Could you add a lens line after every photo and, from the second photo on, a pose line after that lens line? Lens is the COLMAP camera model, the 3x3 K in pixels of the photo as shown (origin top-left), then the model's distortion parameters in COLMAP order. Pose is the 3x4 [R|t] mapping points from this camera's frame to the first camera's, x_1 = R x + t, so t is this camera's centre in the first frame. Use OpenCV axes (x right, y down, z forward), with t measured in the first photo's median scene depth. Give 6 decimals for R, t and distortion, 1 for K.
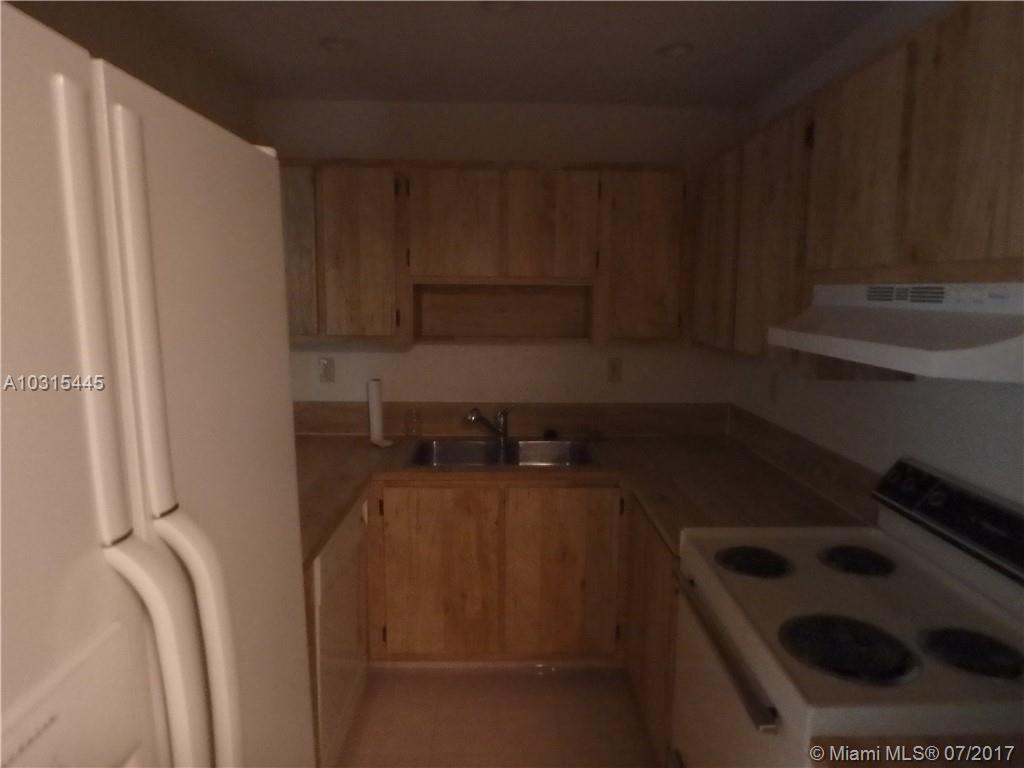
lens RADIAL K [[633.9, 0, 511.6], [0, 633.9, 385.8], [0, 0, 1]] dist [-0.000701, -0.000505]
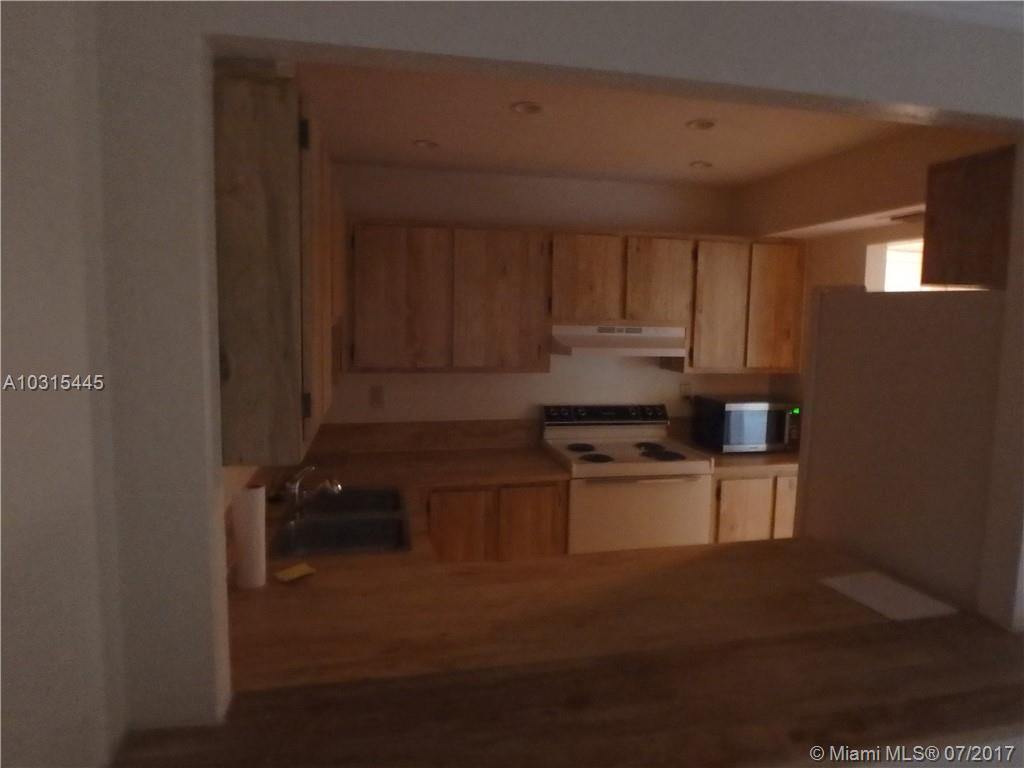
lens RADIAL K [[633.9, 0, 511.6], [0, 633.9, 382.6], [0, 0, 1]] dist [-0.000701, -0.000505]
pose [[-0.185141, -0.110314, 0.976501, -1.842904], [0.125025, 0.982961, 0.134748, -0.334100], [-0.974726, 0.147034, -0.168194, 1.870941]]
